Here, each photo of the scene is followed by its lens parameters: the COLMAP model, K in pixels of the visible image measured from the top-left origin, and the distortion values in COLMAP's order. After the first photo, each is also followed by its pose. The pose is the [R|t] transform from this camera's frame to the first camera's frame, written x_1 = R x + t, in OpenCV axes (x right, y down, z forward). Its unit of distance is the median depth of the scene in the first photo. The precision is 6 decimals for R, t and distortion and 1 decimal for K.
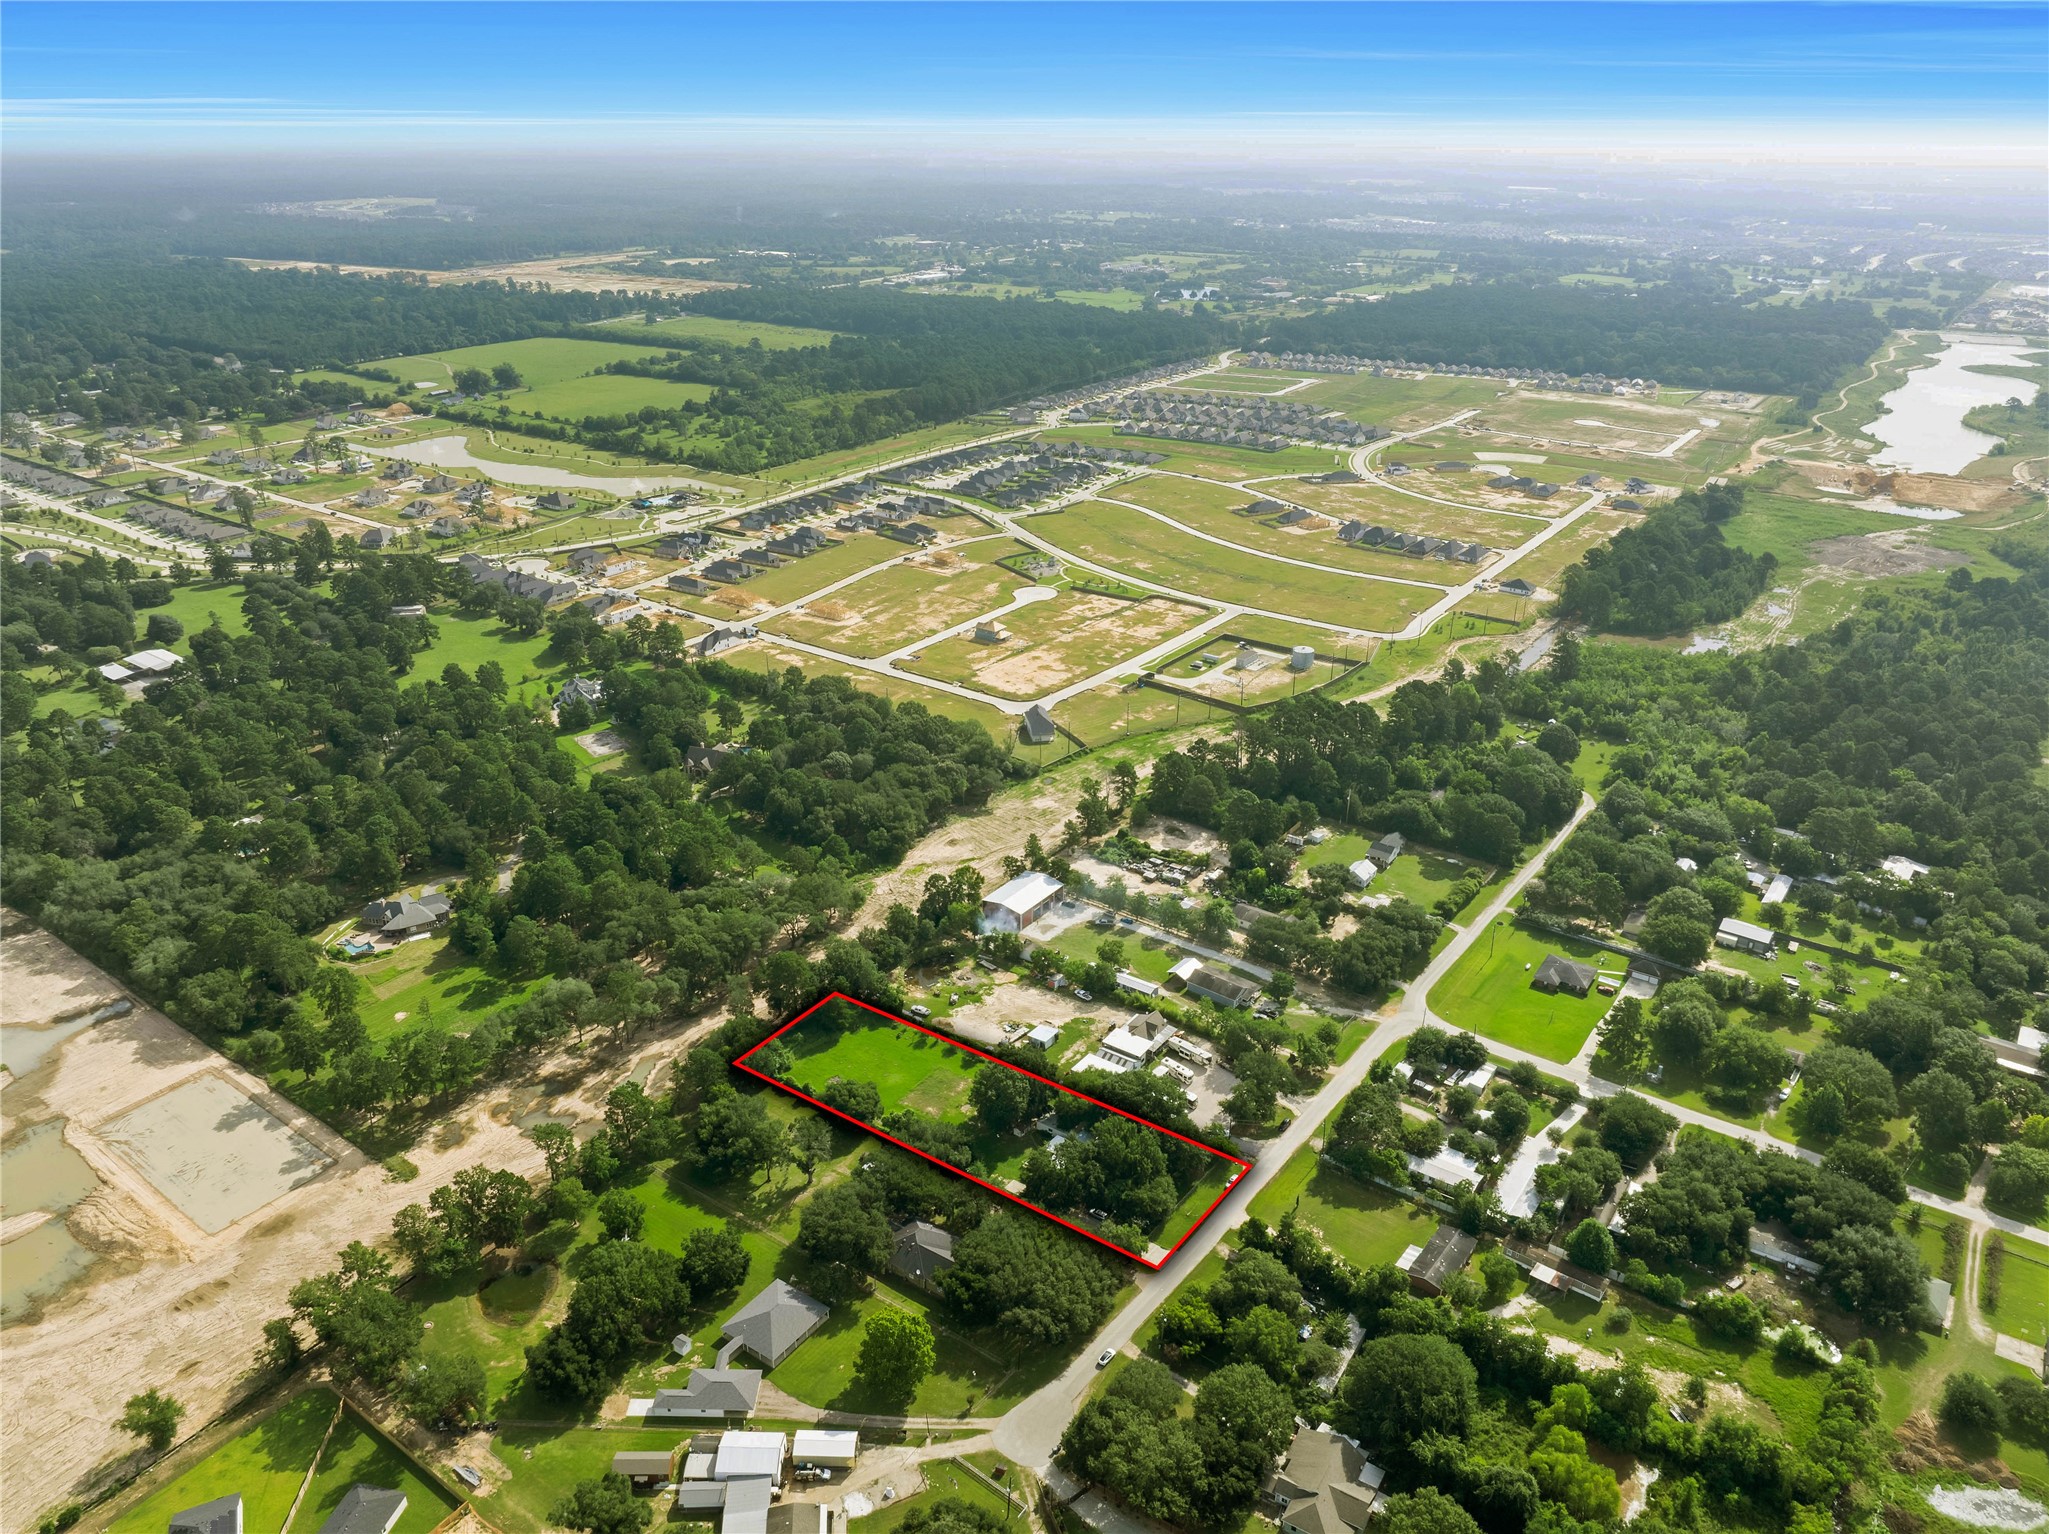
lens RADIAL K [[1448.9, 0, 1034.7], [0, 1448.9, 752.6], [0, 0, 1]] dist [-0.037237, 0.002251]
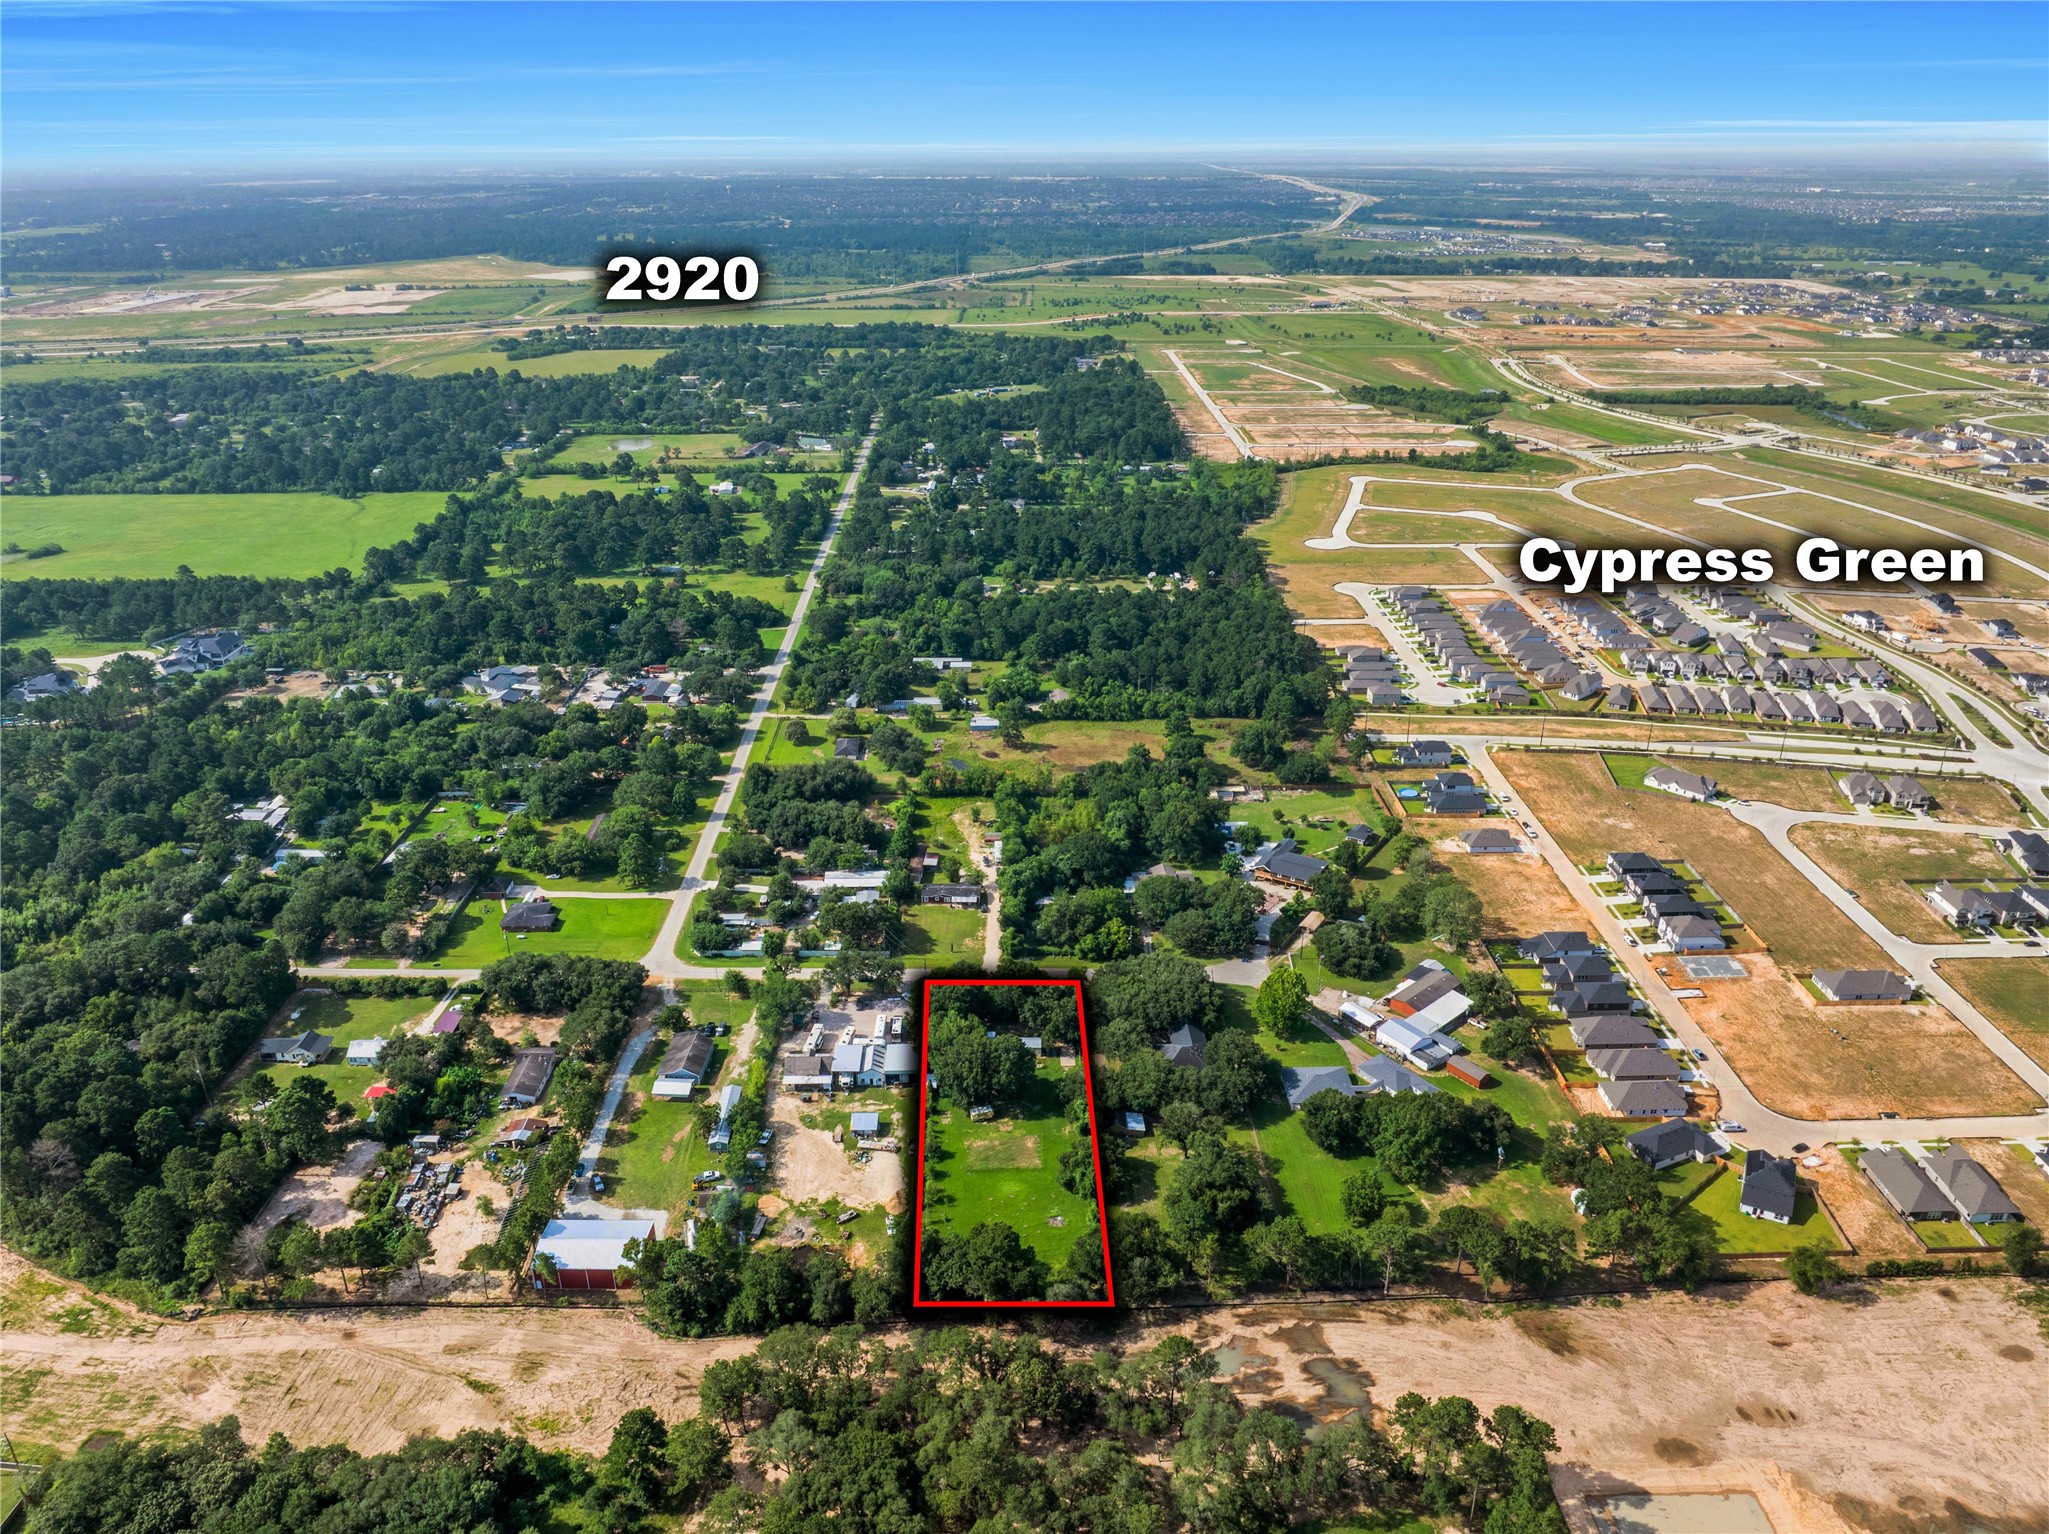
lens RADIAL K [[1448.9, 0, 1021.7], [0, 1448.9, 730.5], [0, 0, 1]] dist [-0.037237, 0.002251]
pose [[-0.587810, -0.311908, 0.746454, -0.594103], [0.326014, 0.753122, 0.571420, -0.436222], [-0.740402, 0.579241, -0.341006, 0.986909]]
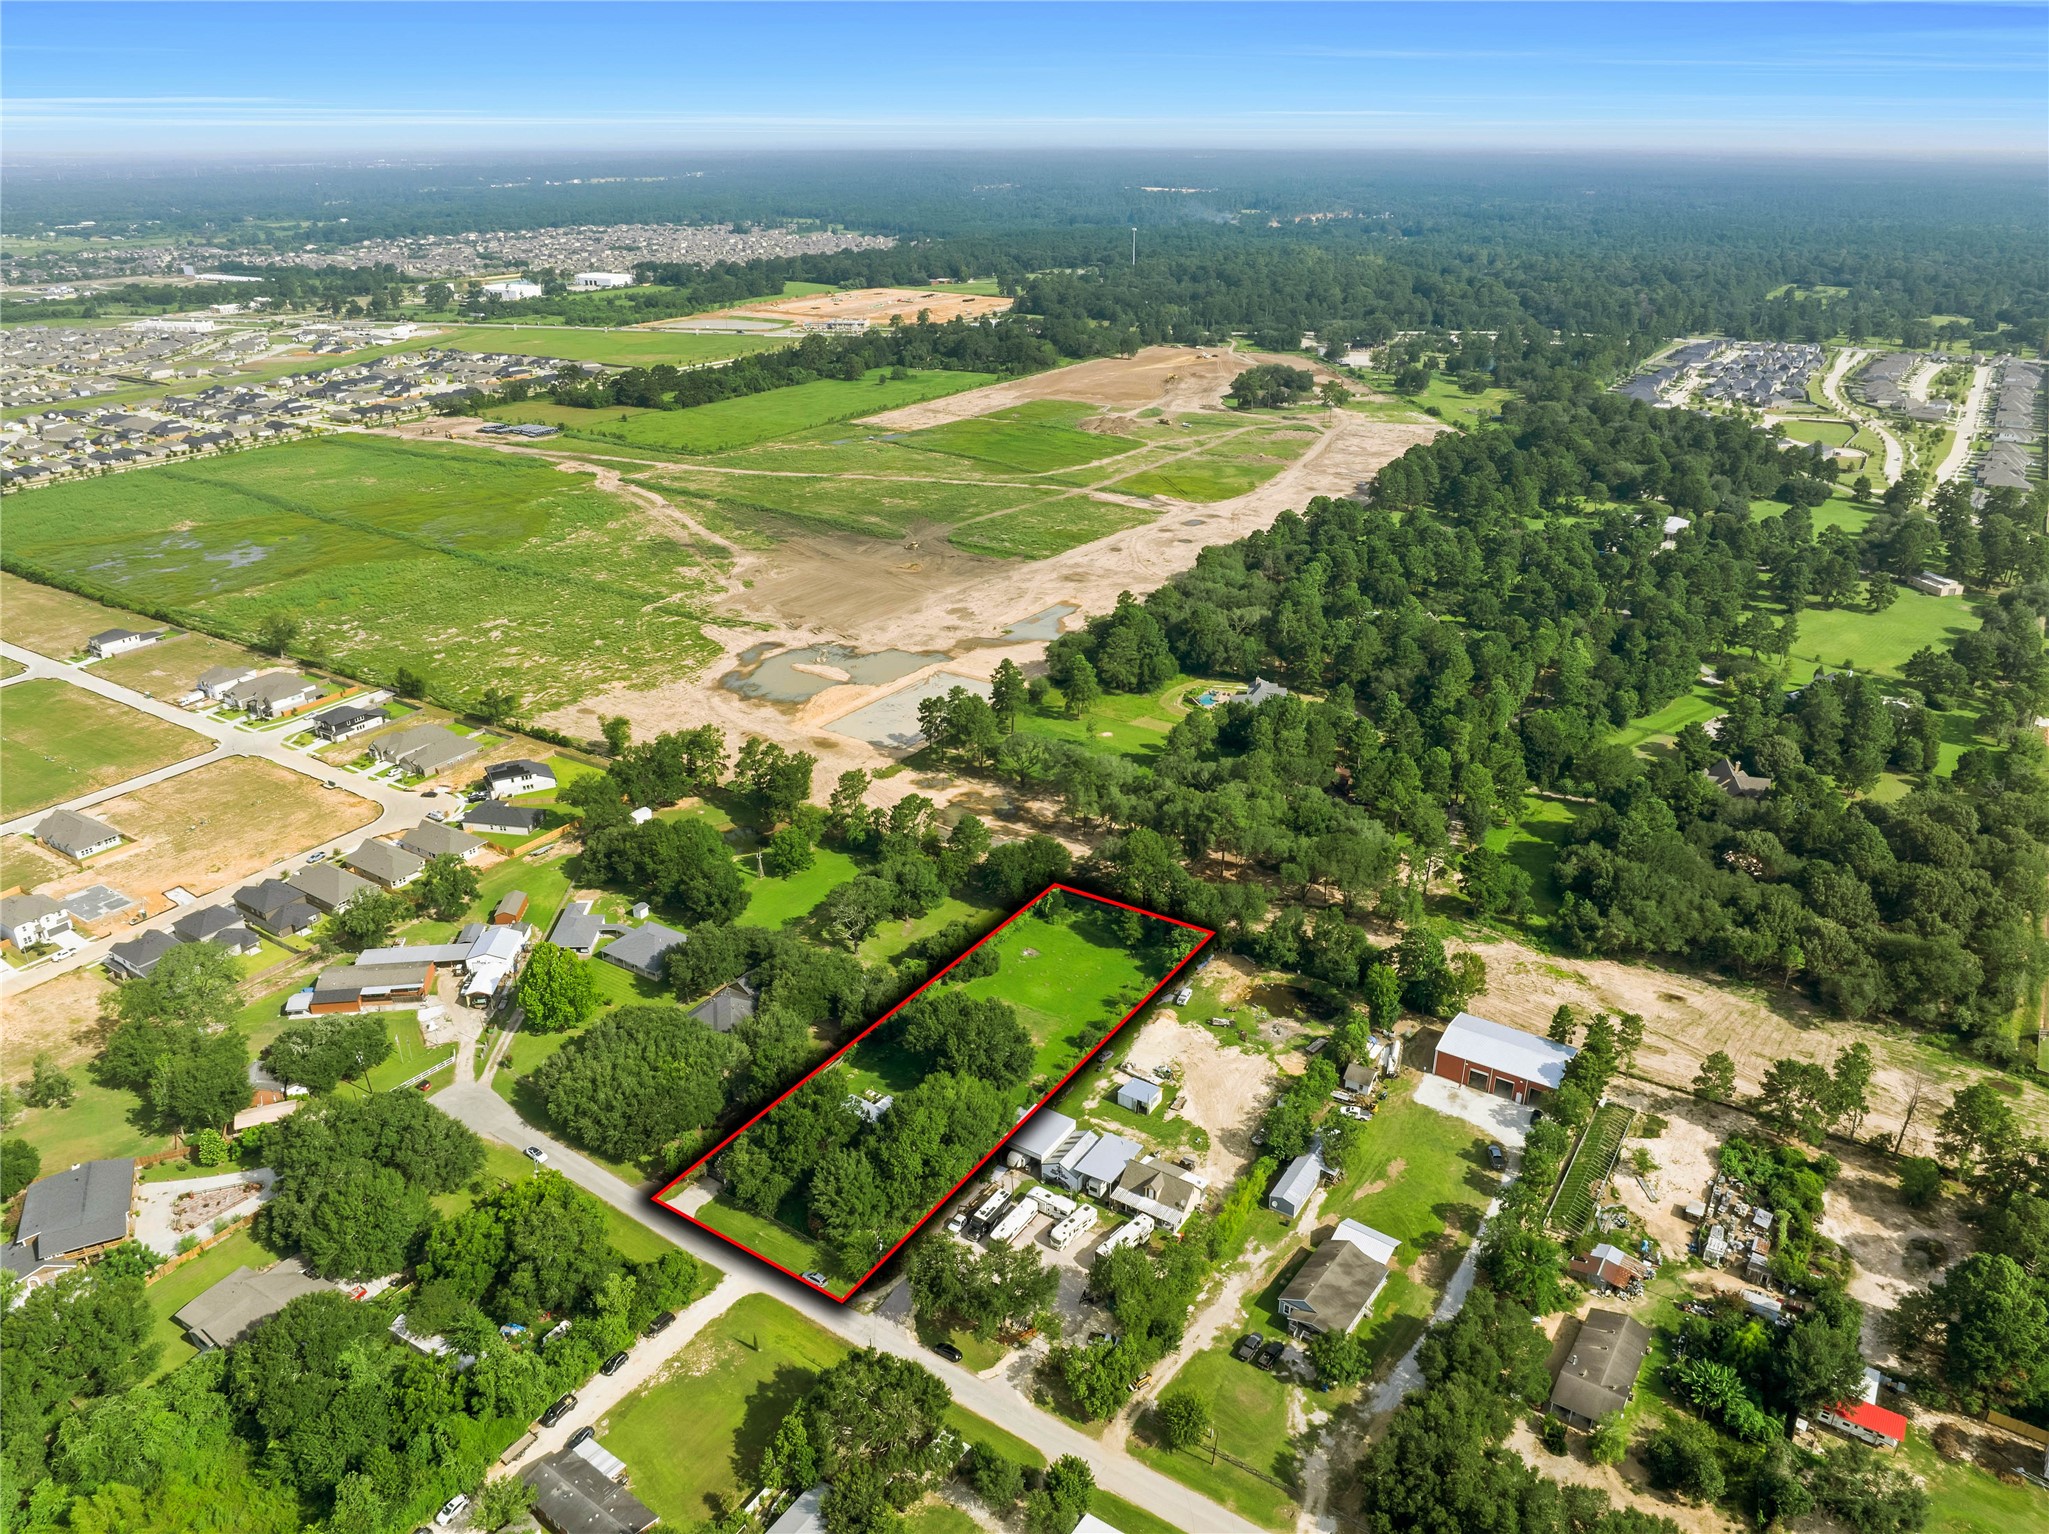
lens RADIAL K [[1448.9, 0, 1015.8], [0, 1448.9, 753.4], [0, 0, 1]] dist [-0.037237, 0.002251]
pose [[0.032082, 0.393617, -0.918714, 0.521643], [-0.401081, 0.847002, 0.348886, -0.145873], [0.915480, 0.357286, 0.185046, 0.683986]]
